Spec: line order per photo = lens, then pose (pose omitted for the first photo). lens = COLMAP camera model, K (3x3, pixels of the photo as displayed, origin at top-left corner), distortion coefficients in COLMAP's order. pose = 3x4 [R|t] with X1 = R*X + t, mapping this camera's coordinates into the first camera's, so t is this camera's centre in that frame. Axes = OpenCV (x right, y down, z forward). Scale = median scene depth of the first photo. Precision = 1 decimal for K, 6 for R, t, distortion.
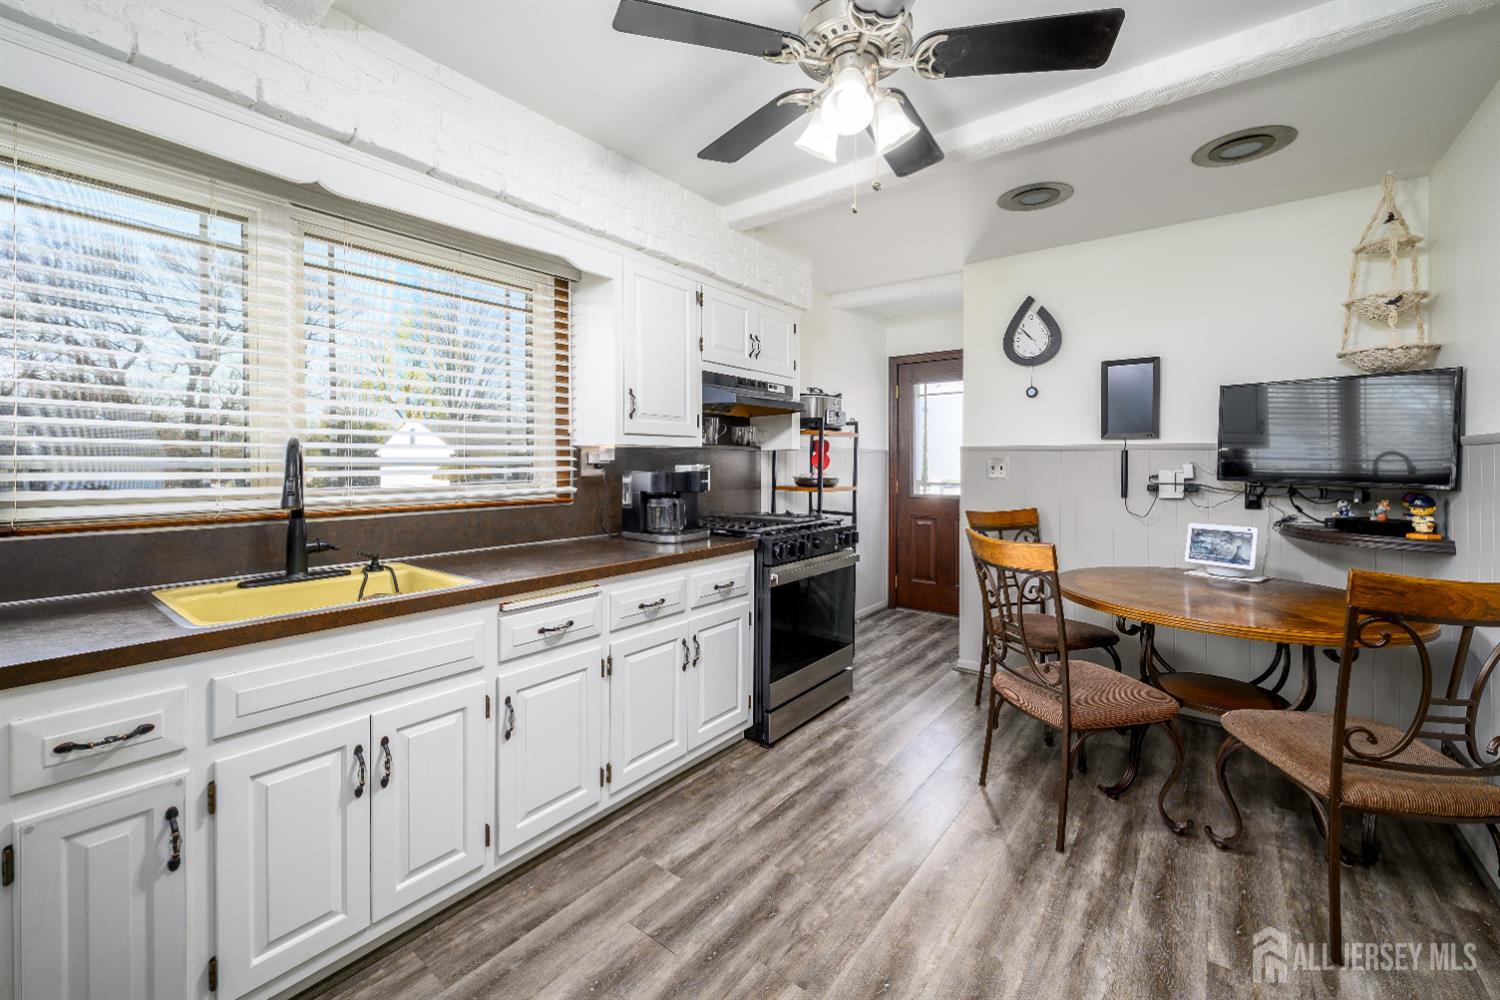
lens RADIAL K [[607.9, 0, 766.3], [0, 607.9, 470.6], [0, 0, 1]] dist [0.001006, -0.000596]
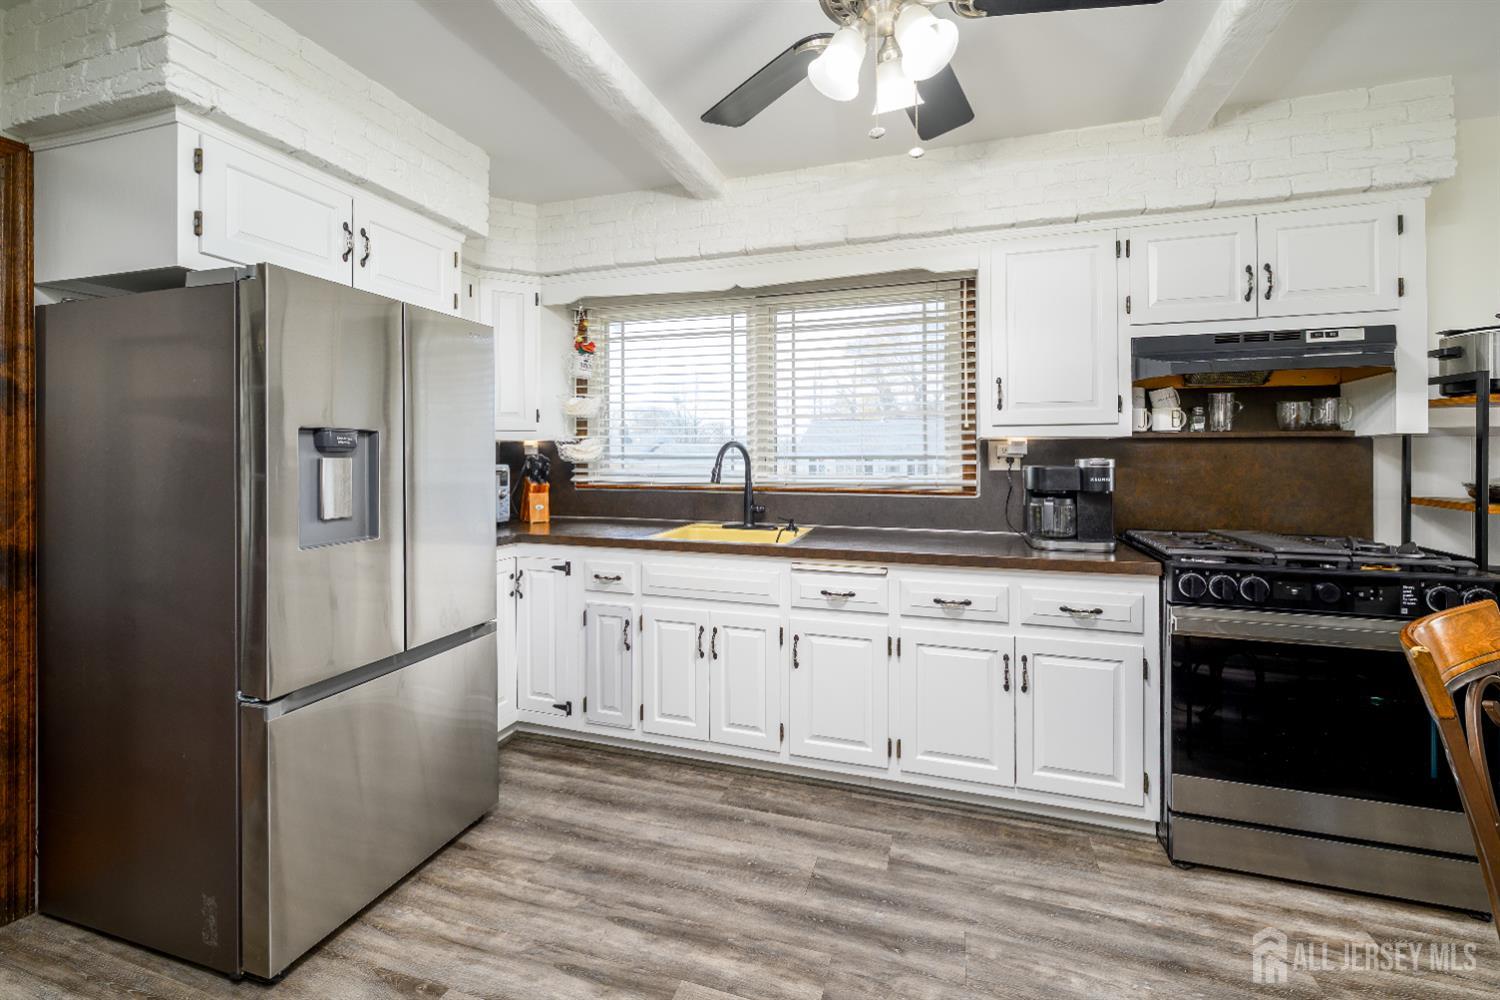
lens RADIAL K [[607.9, 0, 737.5], [0, 607.9, 452.7], [0, 0, 1]] dist [0.001006, -0.000596]
pose [[0.330017, -0.005988, -0.943956, 0.606525], [-0.013618, 0.999846, -0.011103, -0.002781], [0.943877, 0.016519, 0.329884, 0.350679]]
